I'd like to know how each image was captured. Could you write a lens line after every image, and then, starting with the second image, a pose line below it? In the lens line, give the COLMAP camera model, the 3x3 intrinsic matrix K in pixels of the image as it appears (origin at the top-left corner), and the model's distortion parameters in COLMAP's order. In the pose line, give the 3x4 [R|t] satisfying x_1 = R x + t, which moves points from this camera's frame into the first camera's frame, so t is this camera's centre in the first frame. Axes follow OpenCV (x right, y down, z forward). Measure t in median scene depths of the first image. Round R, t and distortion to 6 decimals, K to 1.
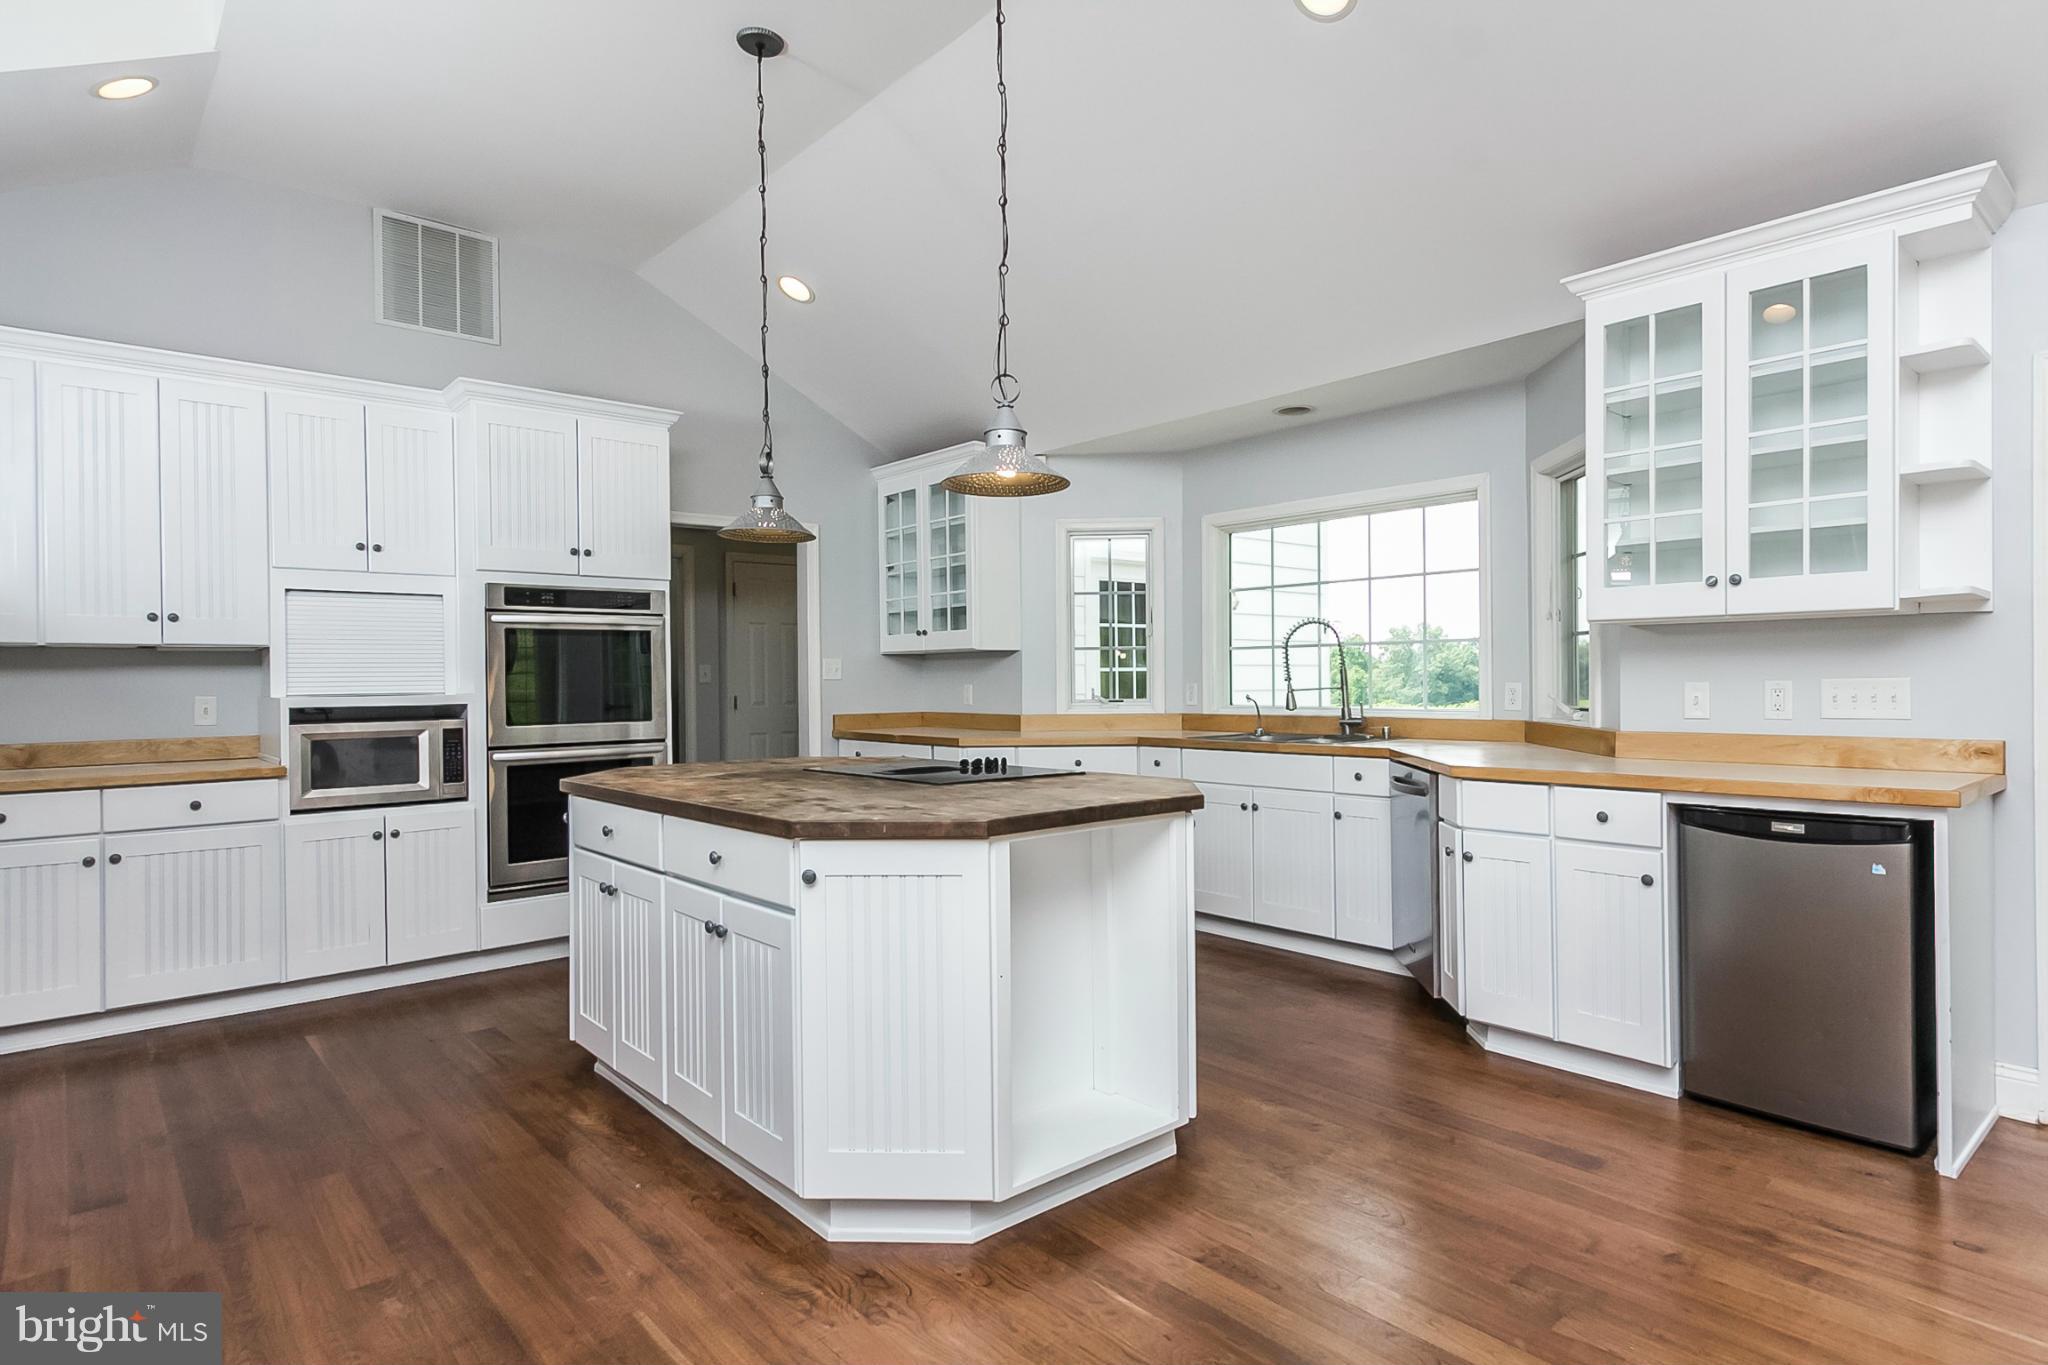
lens RADIAL K [[1116.3, 0, 1033.6], [0, 1116.3, 678.7], [0, 0, 1]] dist [0.001767, -0.000765]
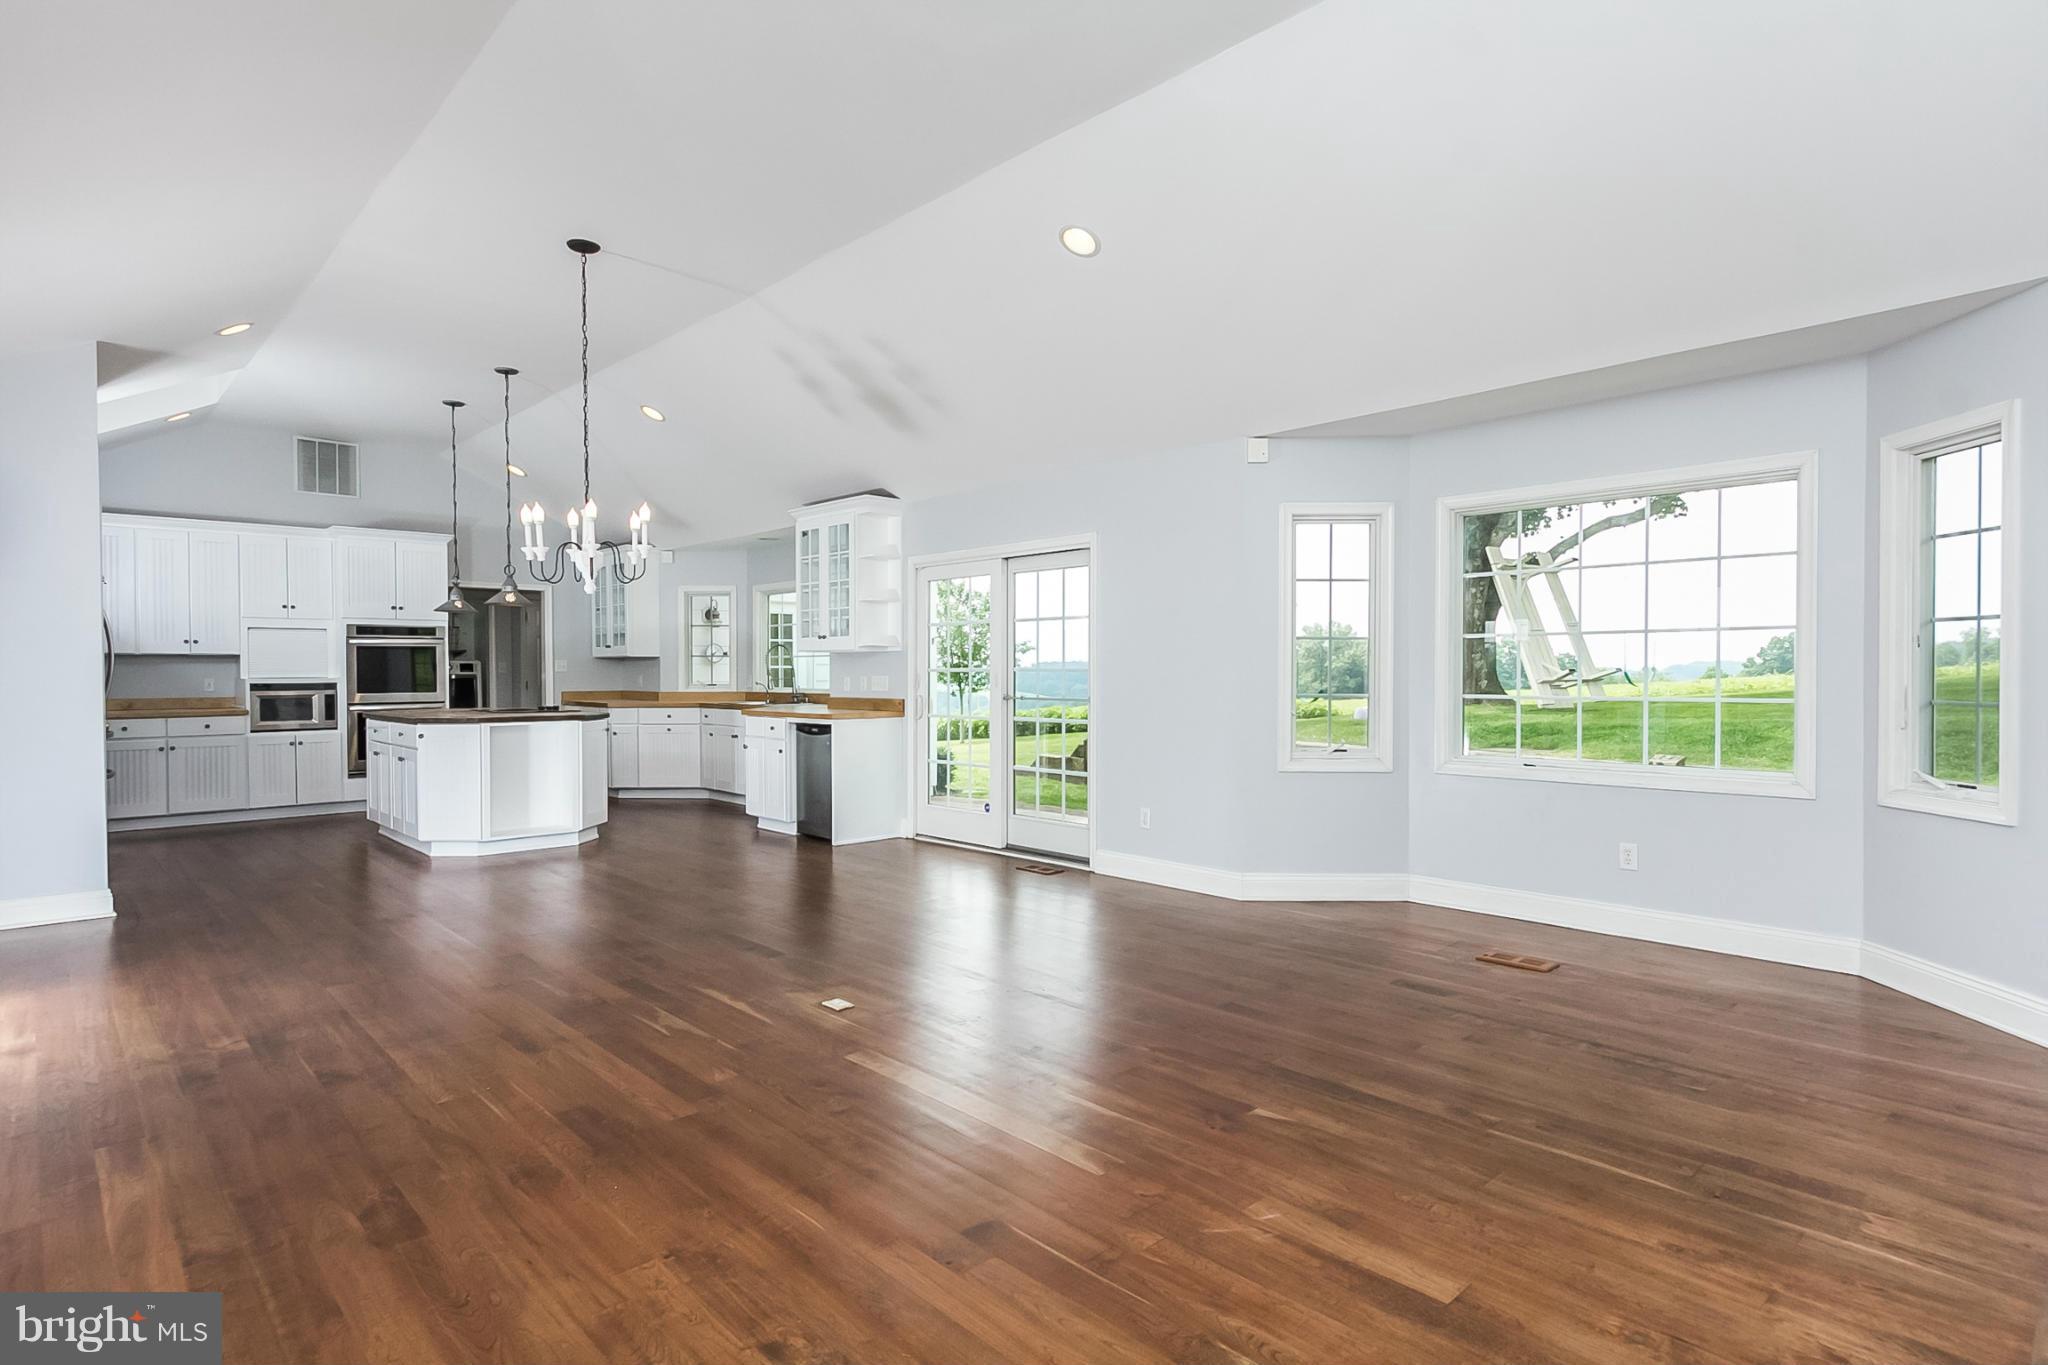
lens RADIAL K [[1078.5, 0, 1024.0], [0, 1078.5, 682.5], [0, 0, 1]] dist [-0.002063, -0.001384]
pose [[0.999070, 0.008418, 0.042281, 0.678199], [-0.008908, 0.999895, 0.011414, -0.011588], [-0.042180, -0.011780, 0.999041, -1.046758]]
